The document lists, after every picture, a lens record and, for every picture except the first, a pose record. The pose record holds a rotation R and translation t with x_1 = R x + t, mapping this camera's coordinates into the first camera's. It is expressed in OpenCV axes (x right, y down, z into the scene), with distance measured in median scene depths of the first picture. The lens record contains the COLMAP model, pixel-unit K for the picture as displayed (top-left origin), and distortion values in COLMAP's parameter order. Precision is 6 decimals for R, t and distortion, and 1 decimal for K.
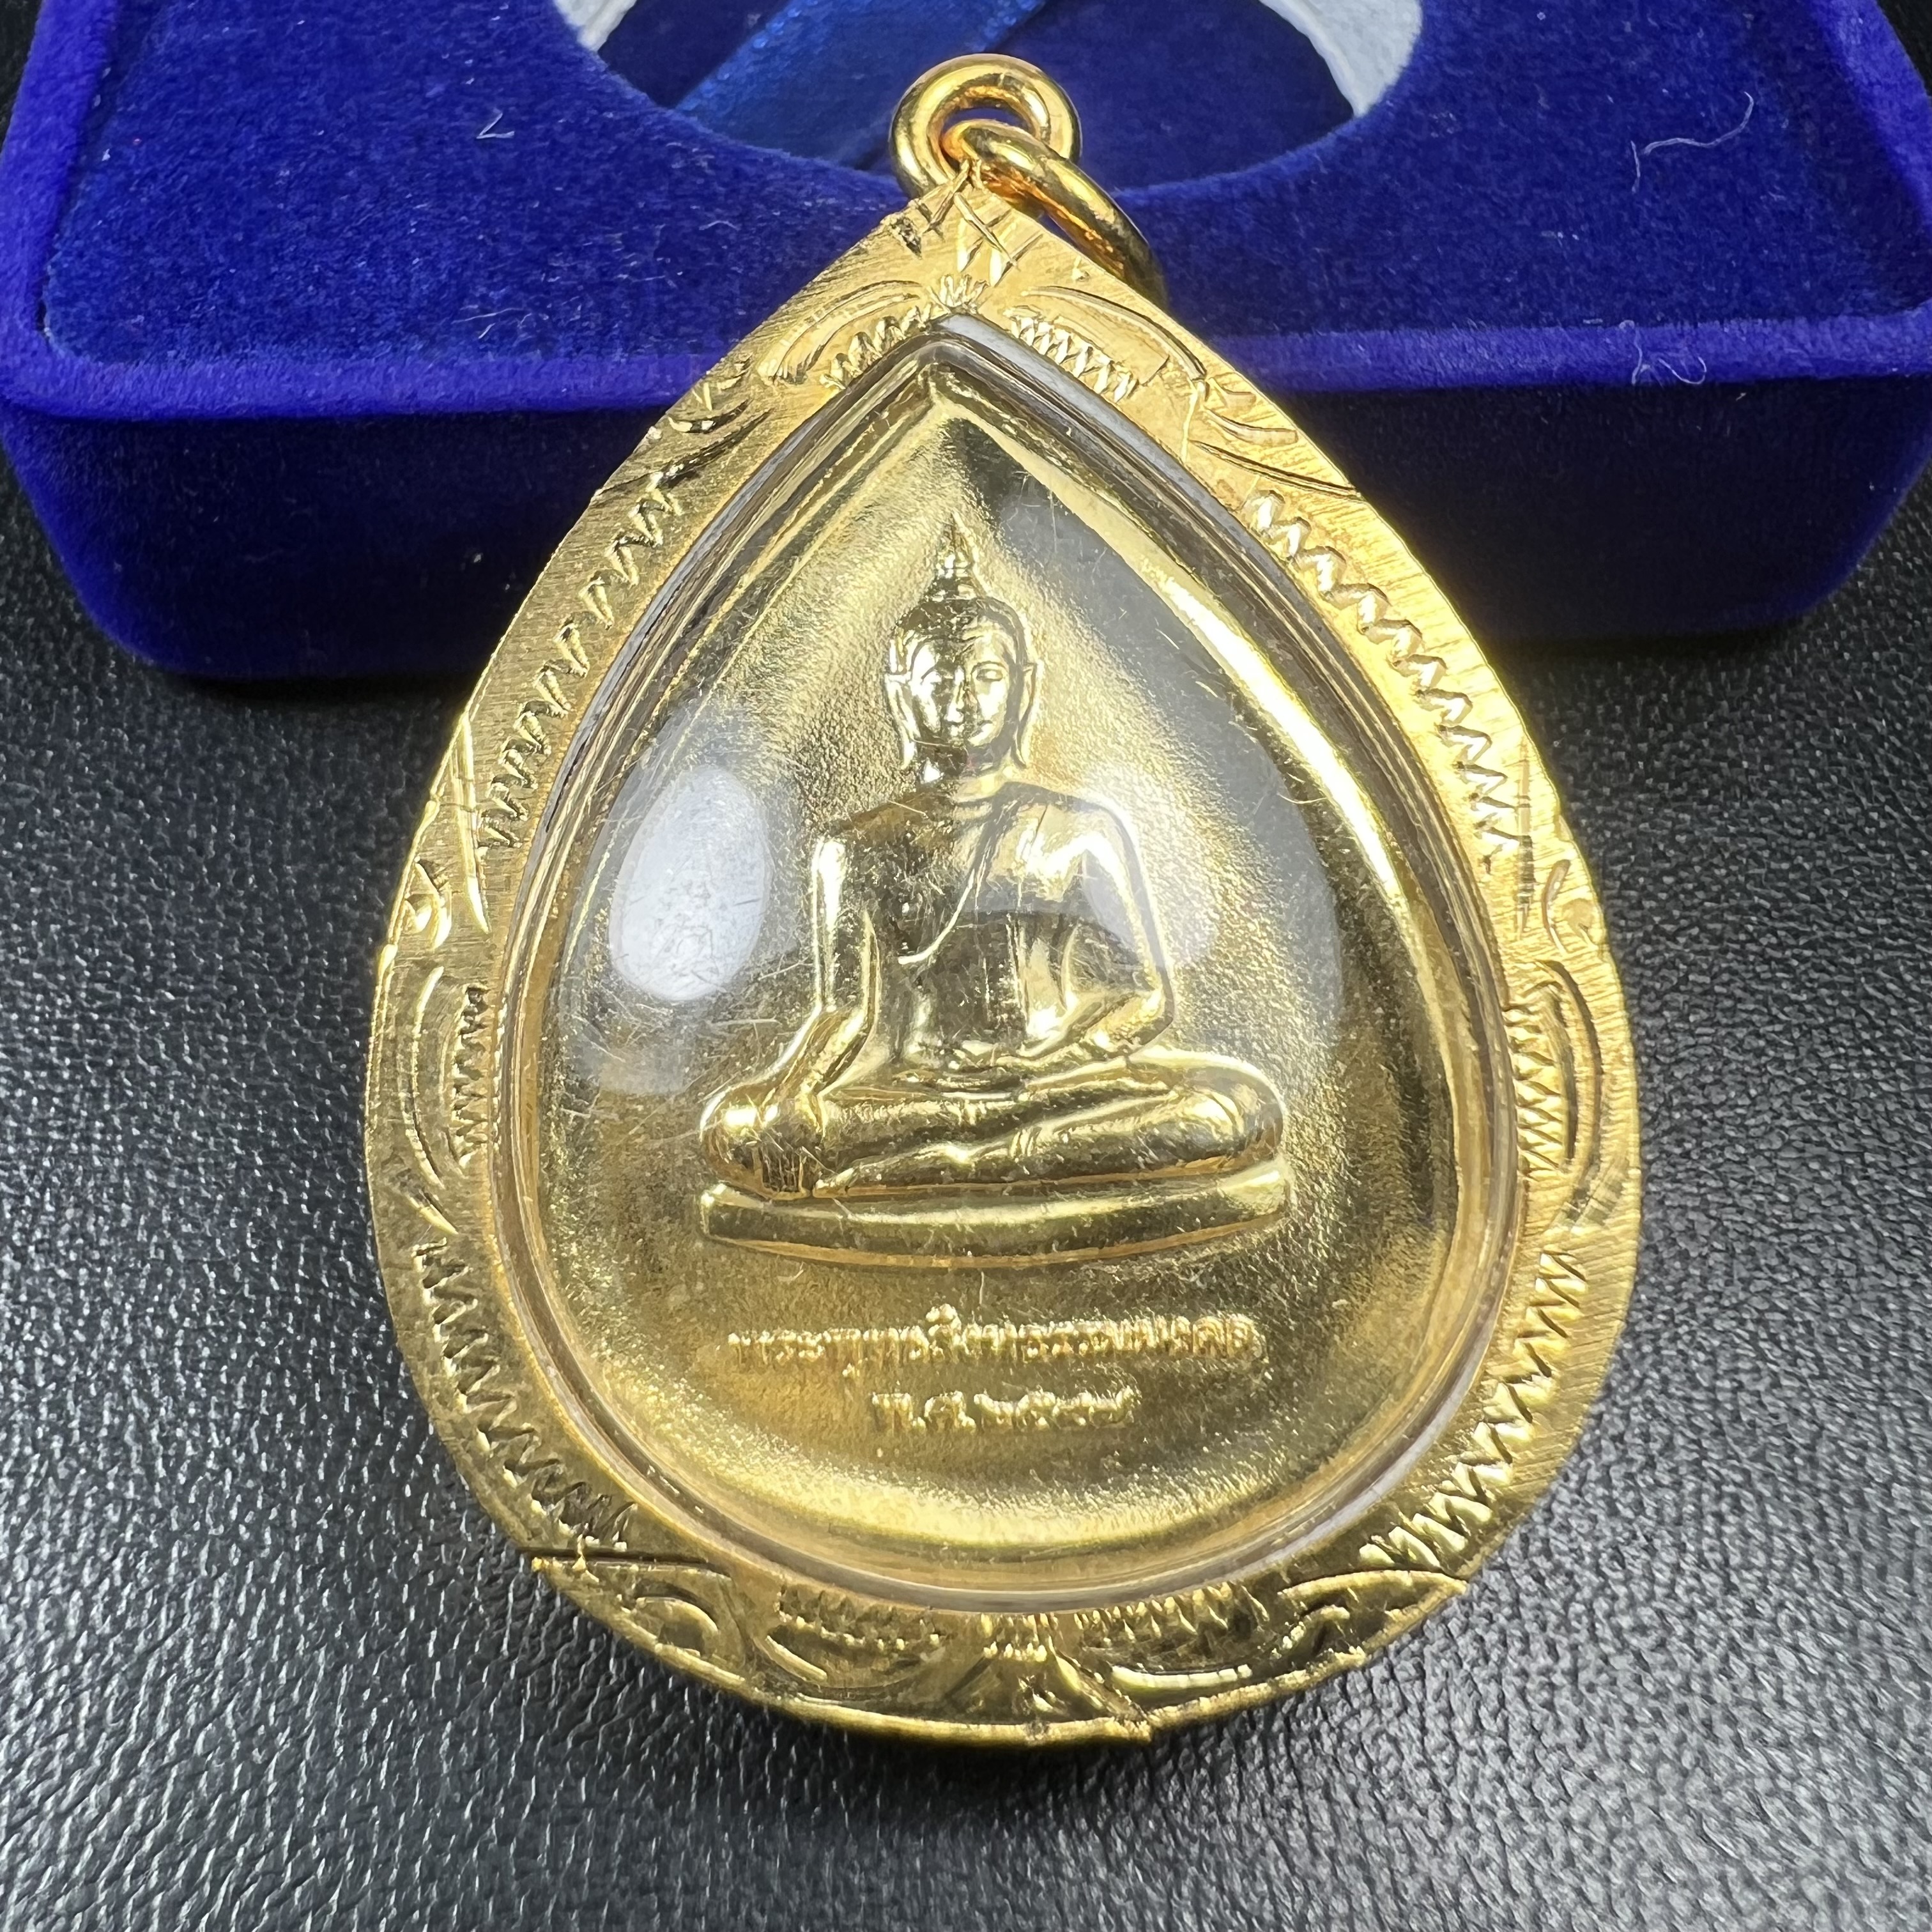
lens RADIAL K [[2020.5, 0, 969.3], [0, 2020.5, 968.0], [0, 0, 1]] dist [-0.041054, 0.000000]
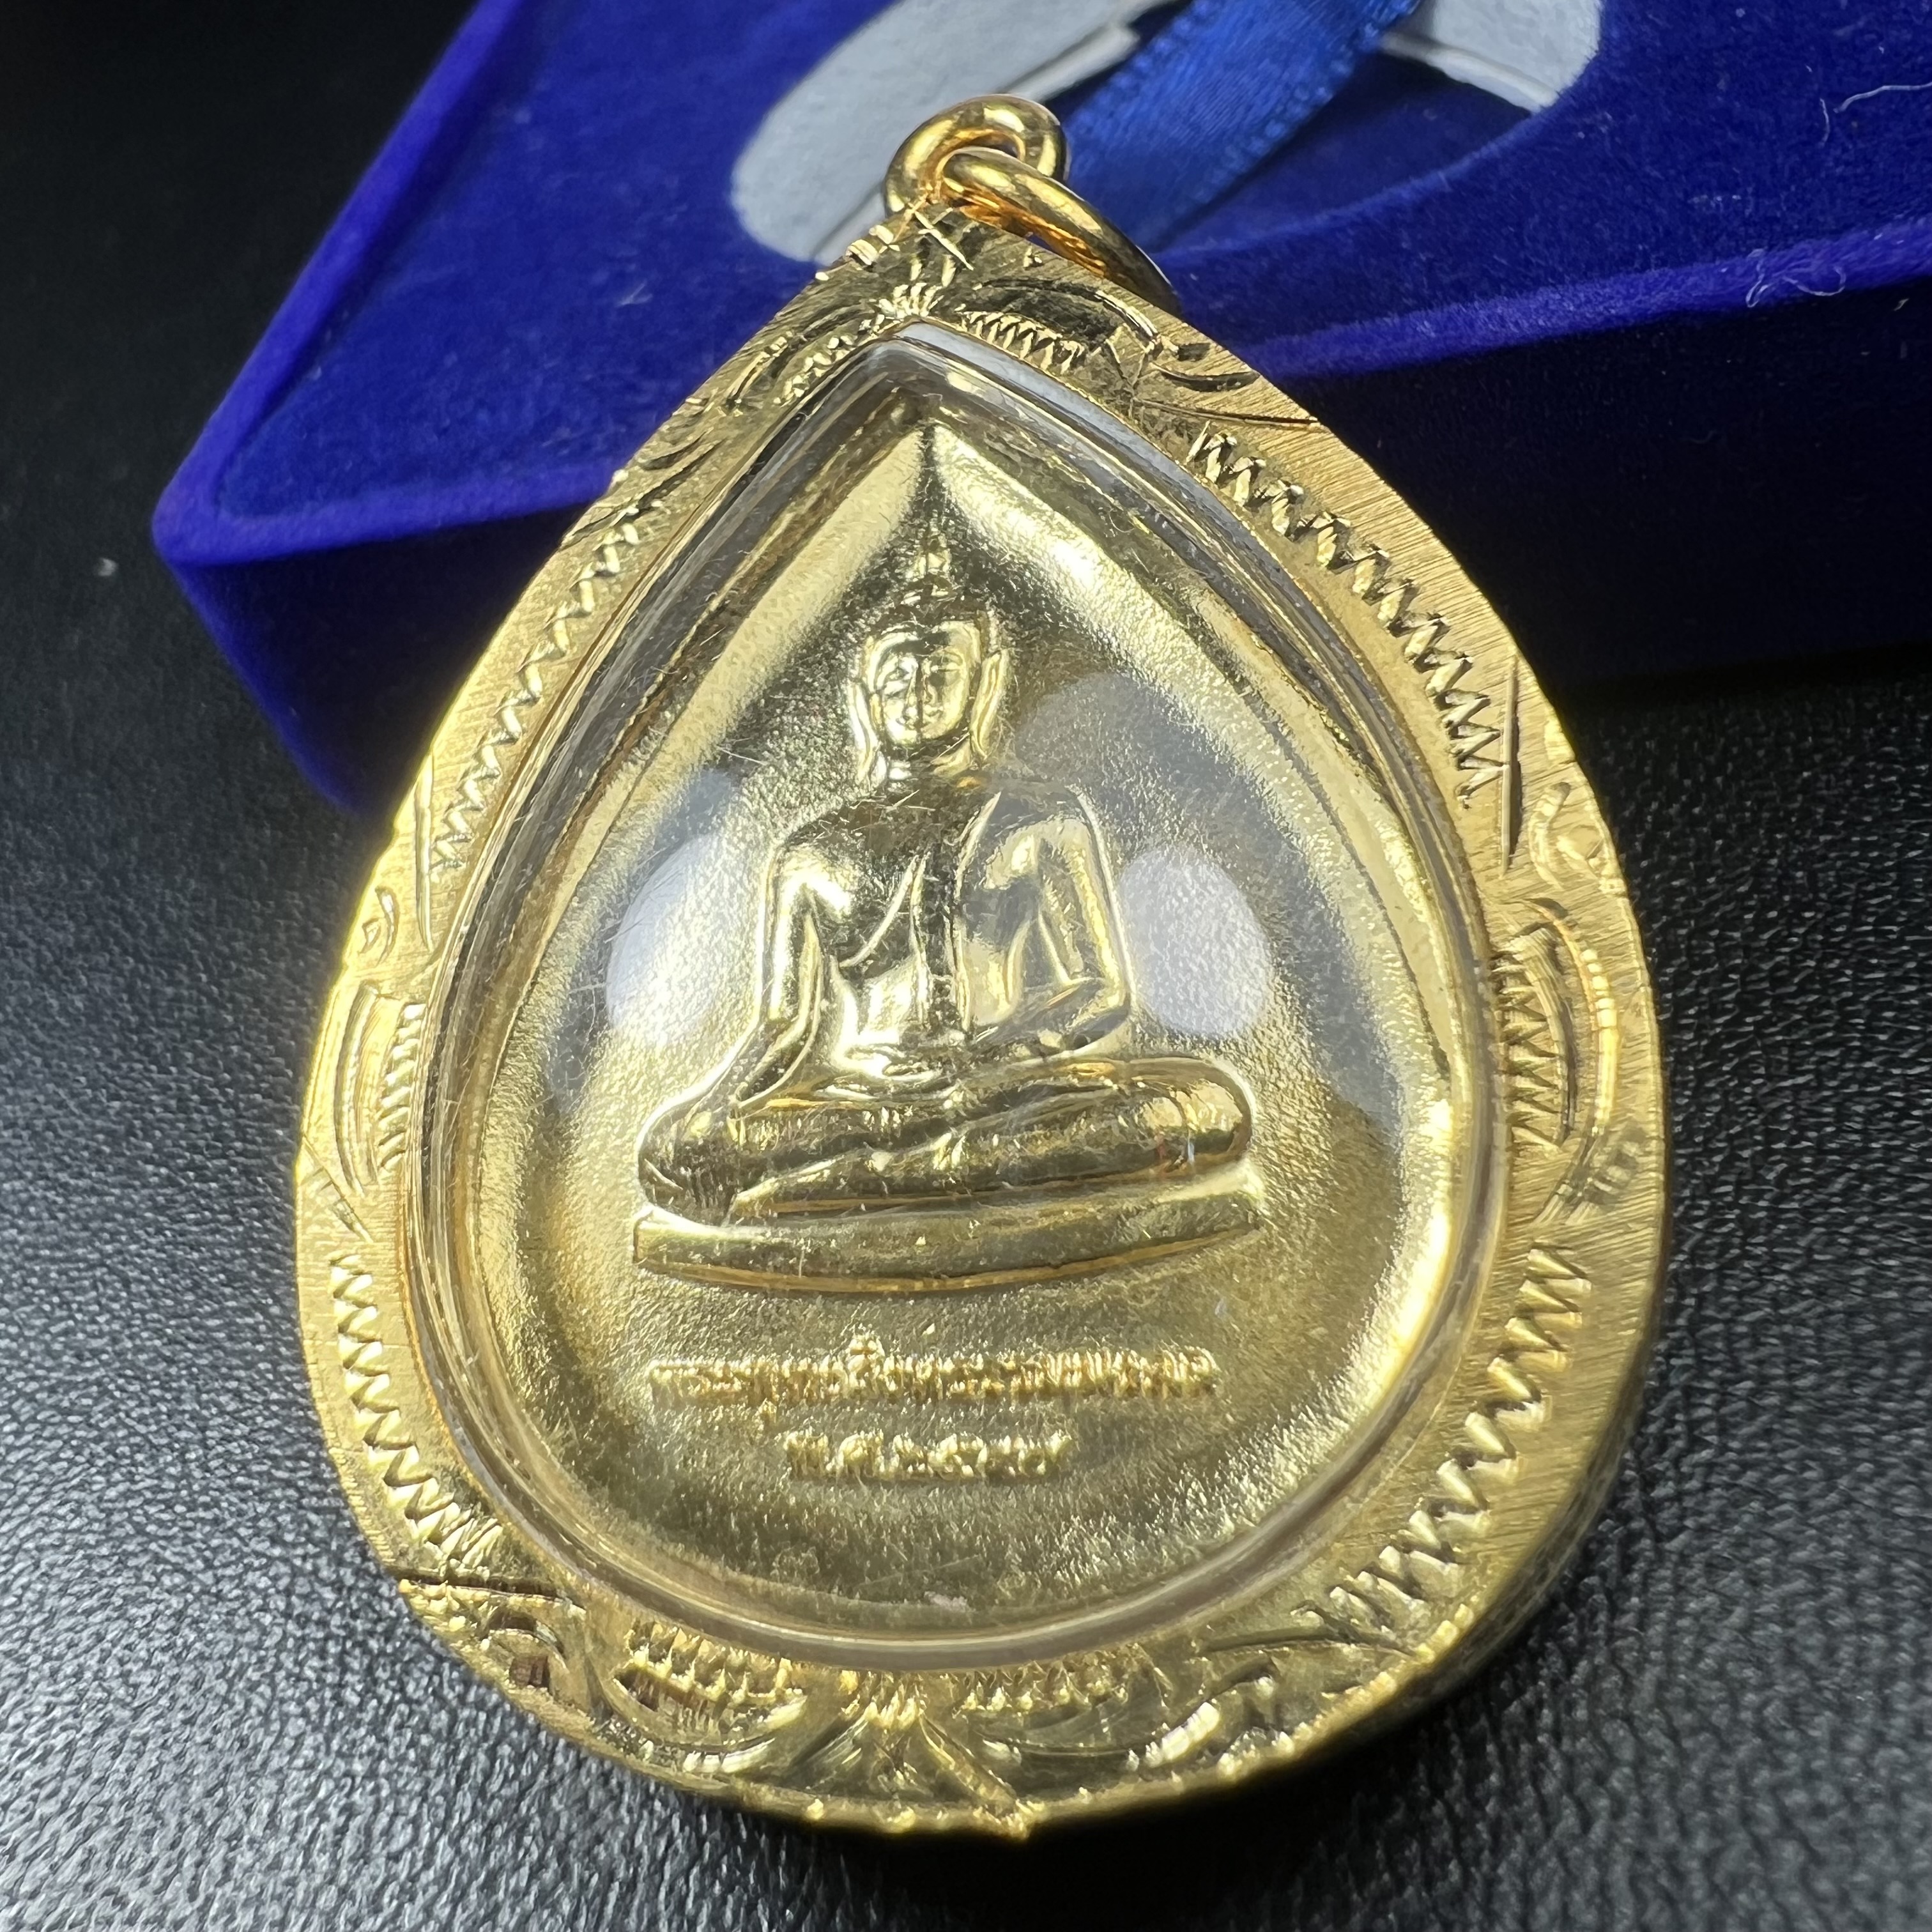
lens RADIAL K [[2020.5, 0, 964.4], [0, 2020.5, 972.0], [0, 0, 1]] dist [-0.041054, 0.000000]
pose [[0.936215, -0.071274, -0.344124, 0.347350], [0.005728, 0.982182, -0.187844, 0.178434], [0.351381, 0.173892, 0.919942, 0.166241]]
